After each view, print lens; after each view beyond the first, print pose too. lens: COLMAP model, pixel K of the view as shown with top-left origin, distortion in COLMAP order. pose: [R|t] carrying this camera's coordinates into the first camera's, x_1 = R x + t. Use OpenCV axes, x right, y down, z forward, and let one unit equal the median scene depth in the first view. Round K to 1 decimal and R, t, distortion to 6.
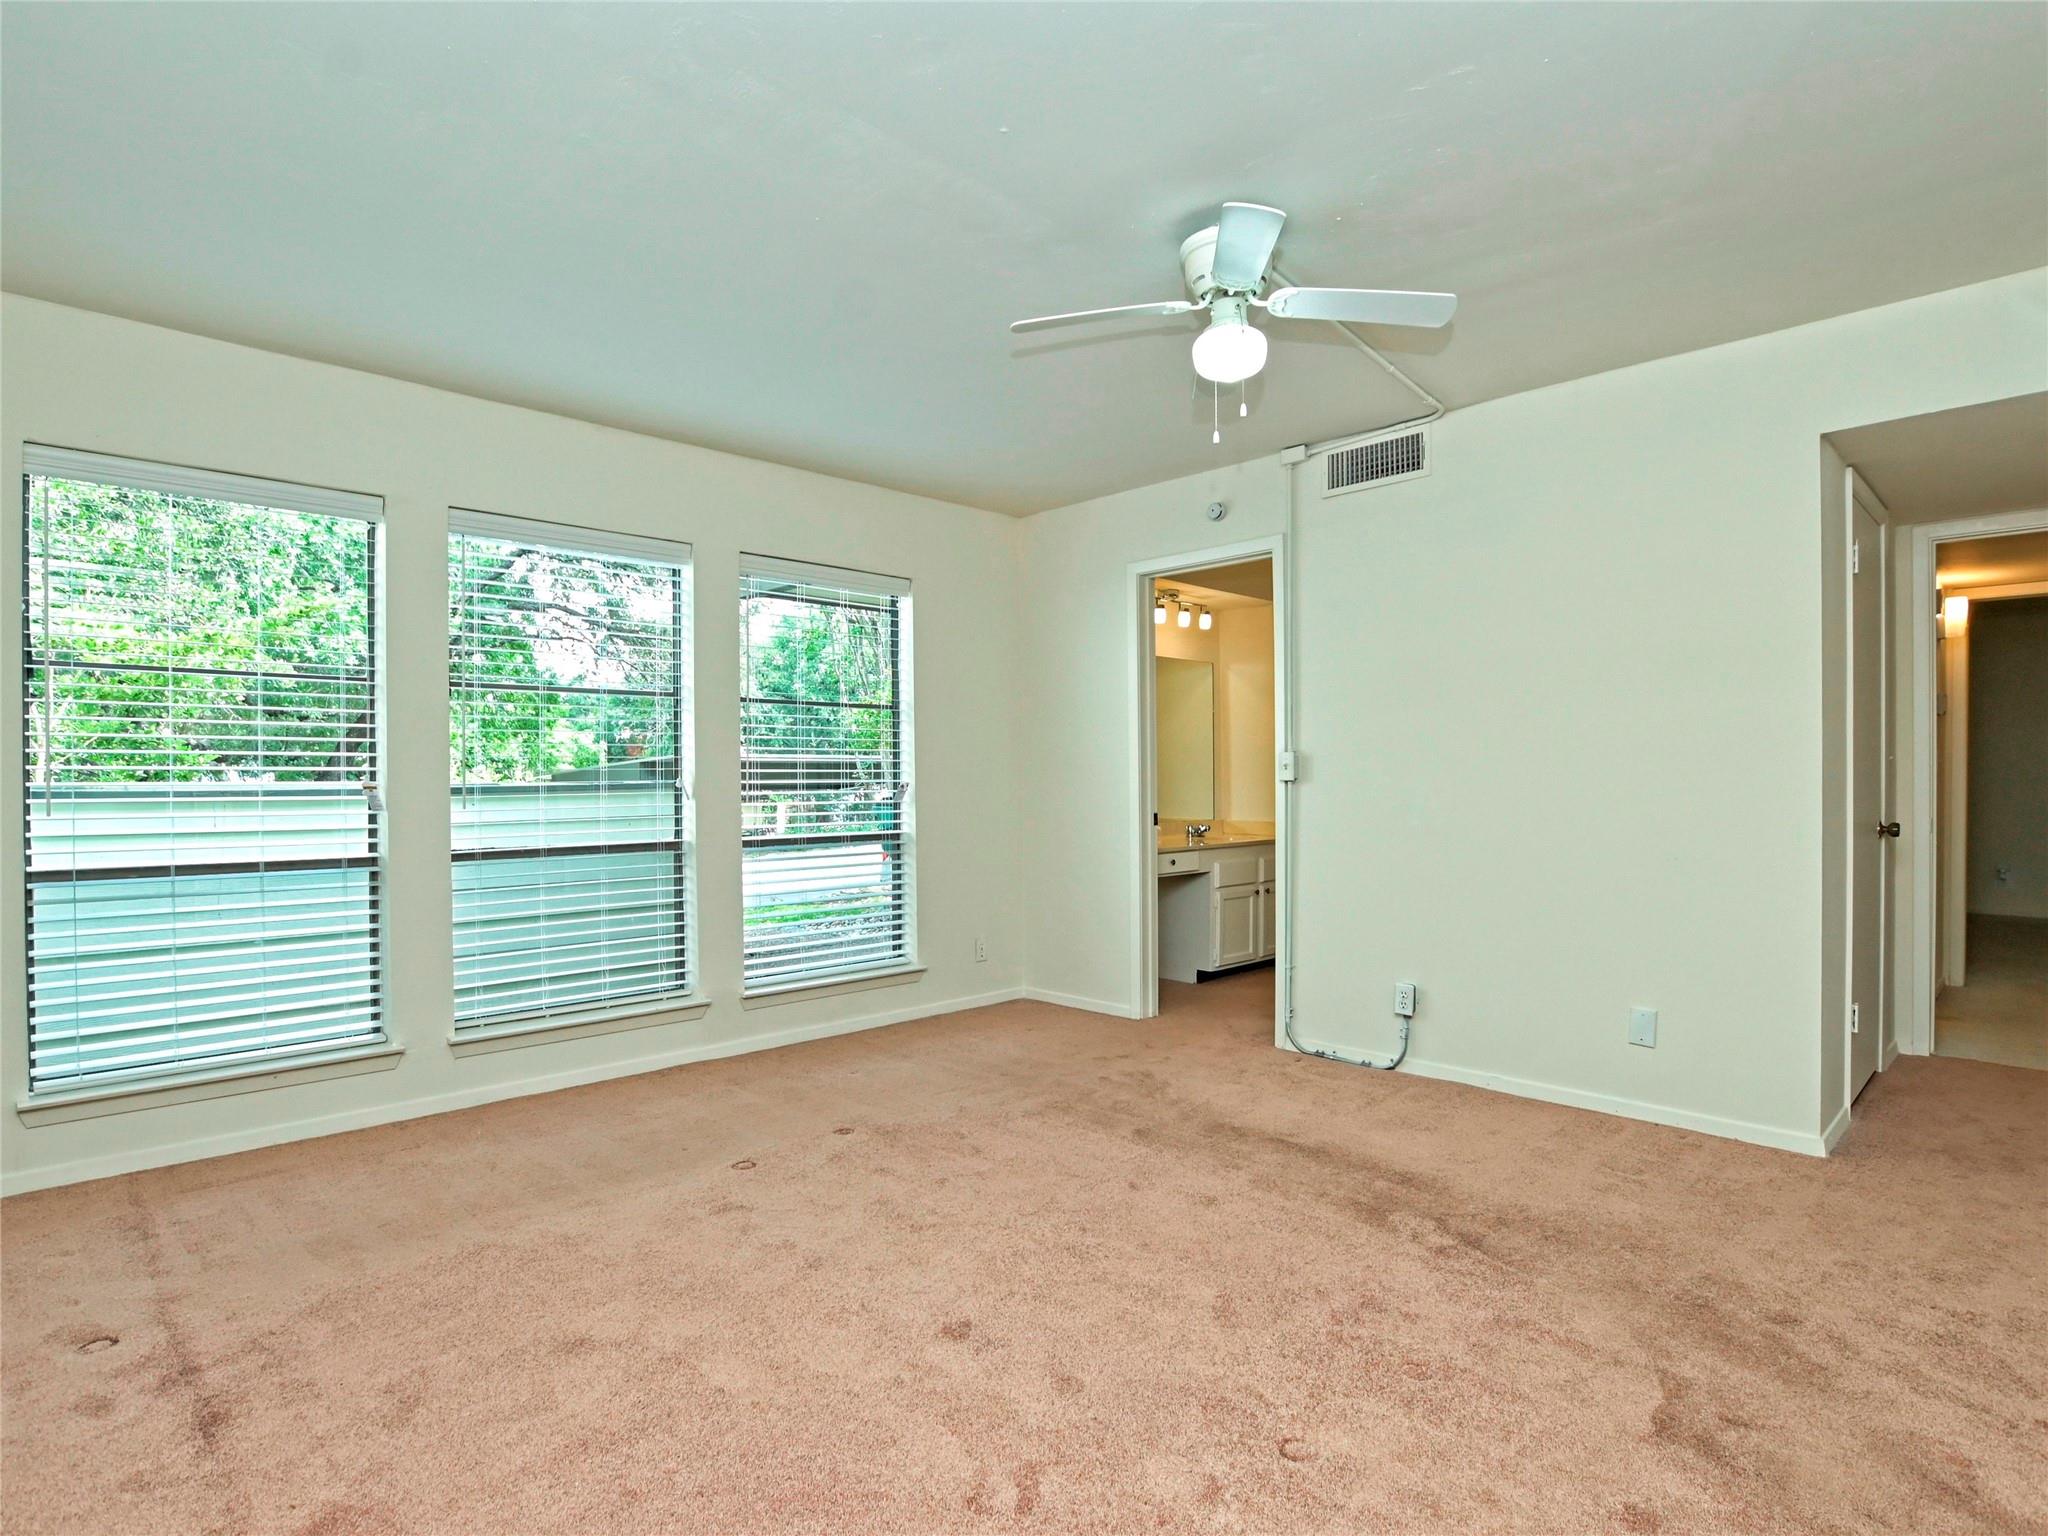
lens RADIAL K [[1075.6, 0, 1028.3], [0, 1075.6, 786.2], [0, 0, 1]] dist [-0.033713, 0.006119]
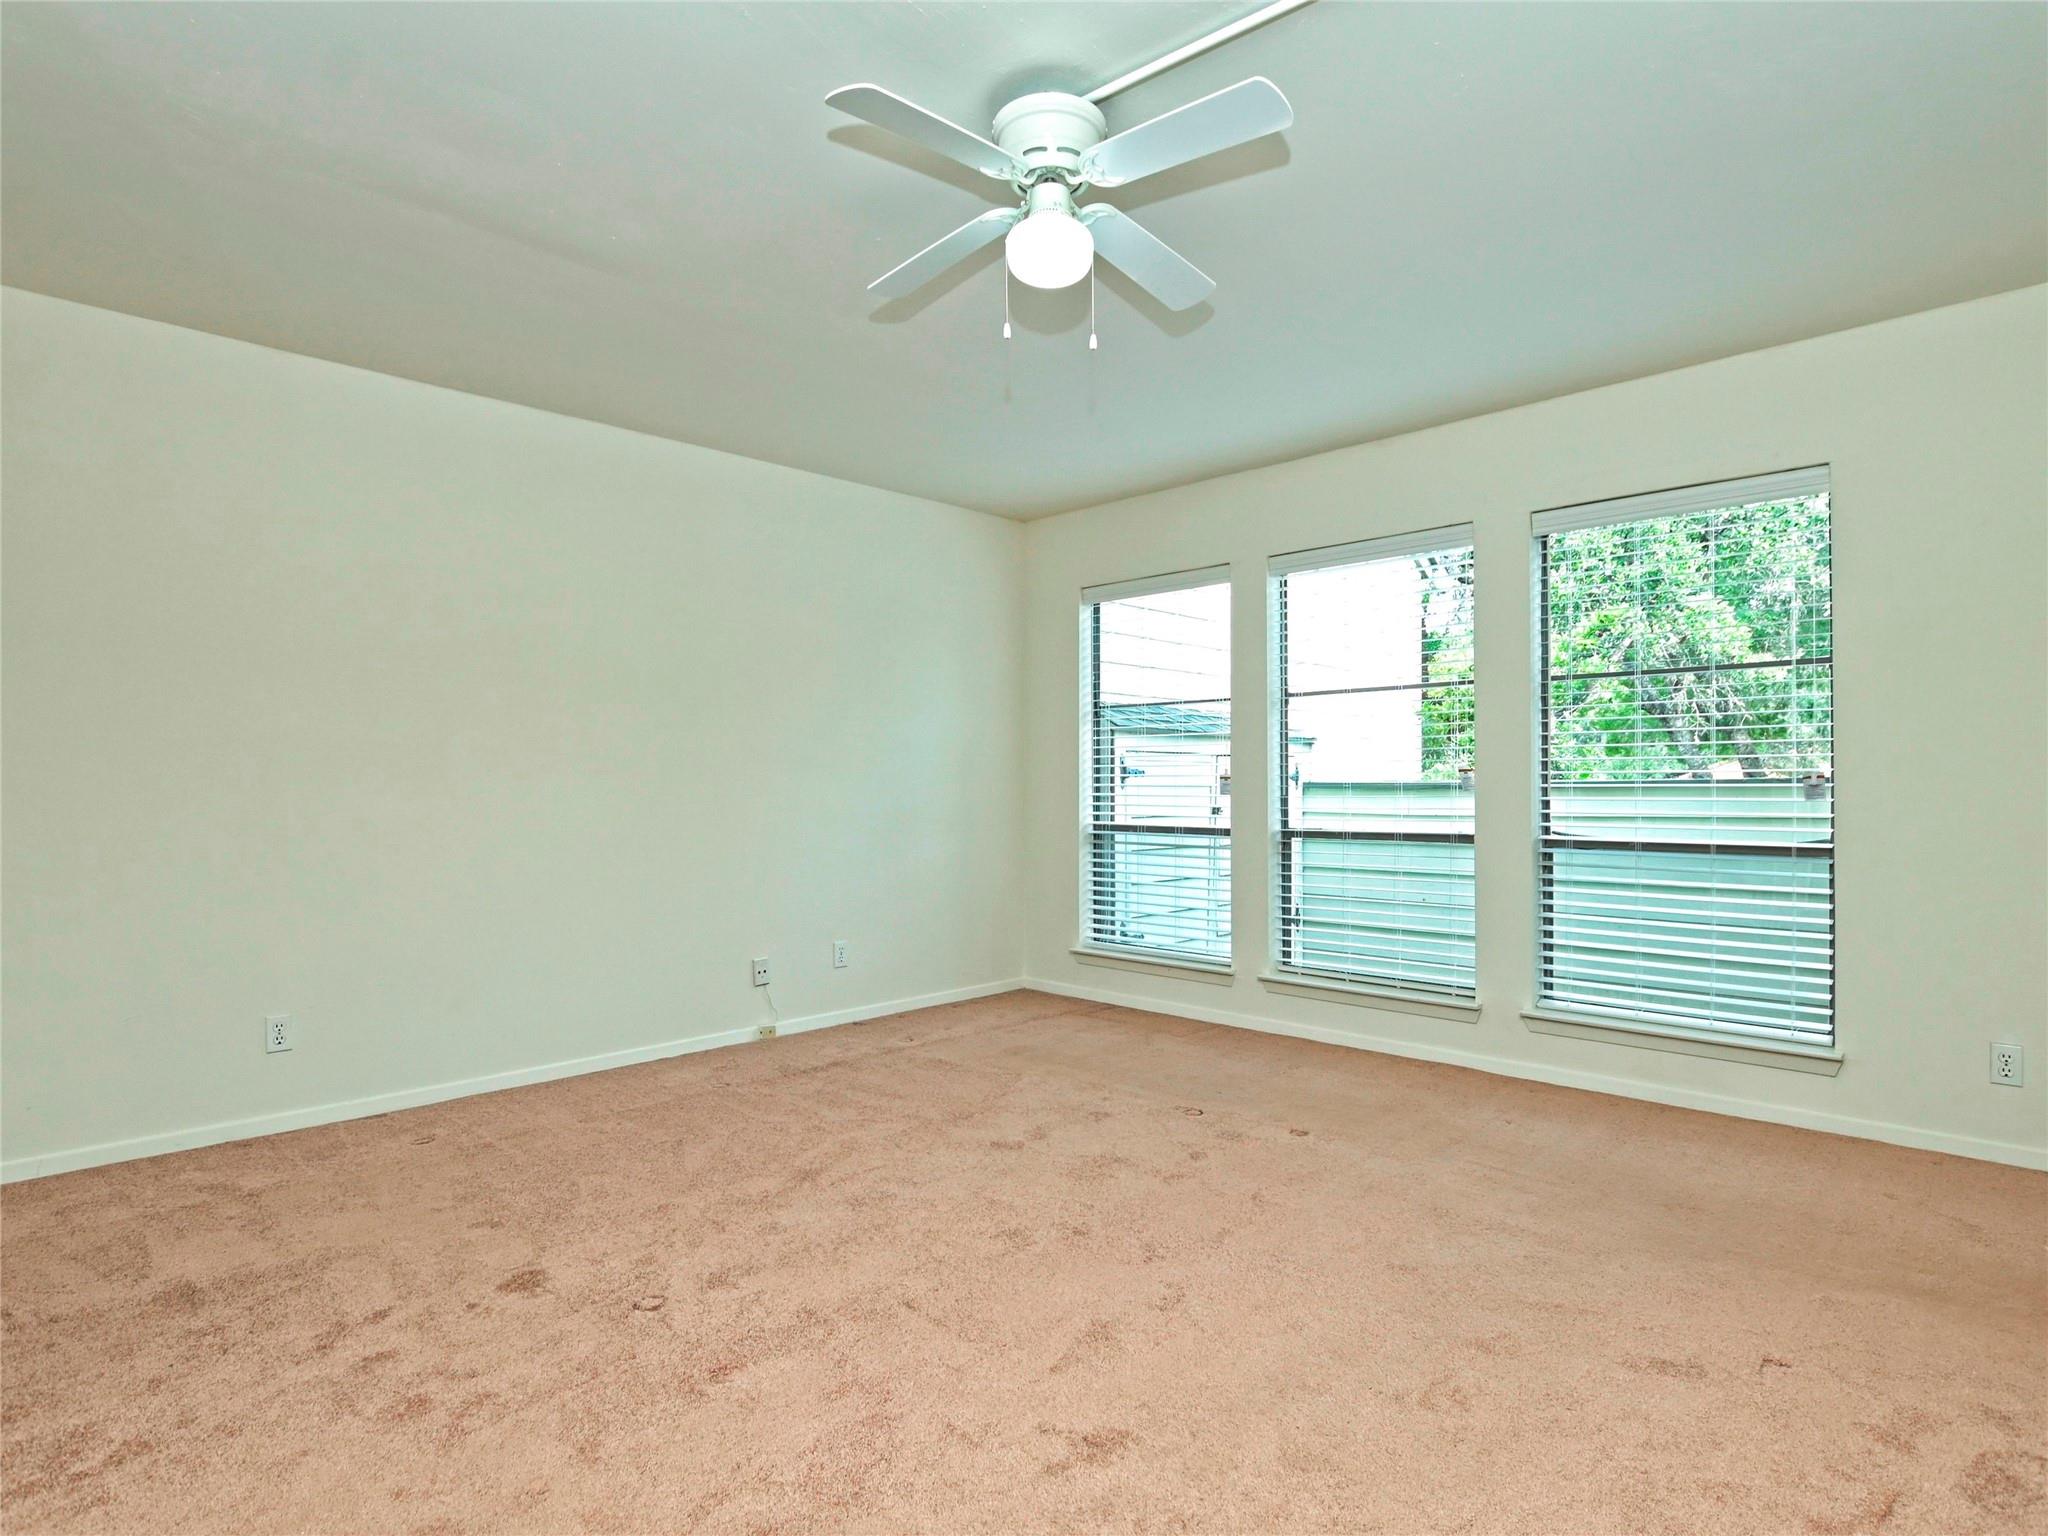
lens RADIAL K [[1075.6, 0, 1028.3], [0, 1075.6, 786.2], [0, 0, 1]] dist [-0.033713, 0.006119]
pose [[0.002536, 0.011817, -0.999927, 0.467019], [0.004514, 0.999920, 0.011829, -0.003446], [0.999987, -0.004543, 0.002483, 0.446807]]
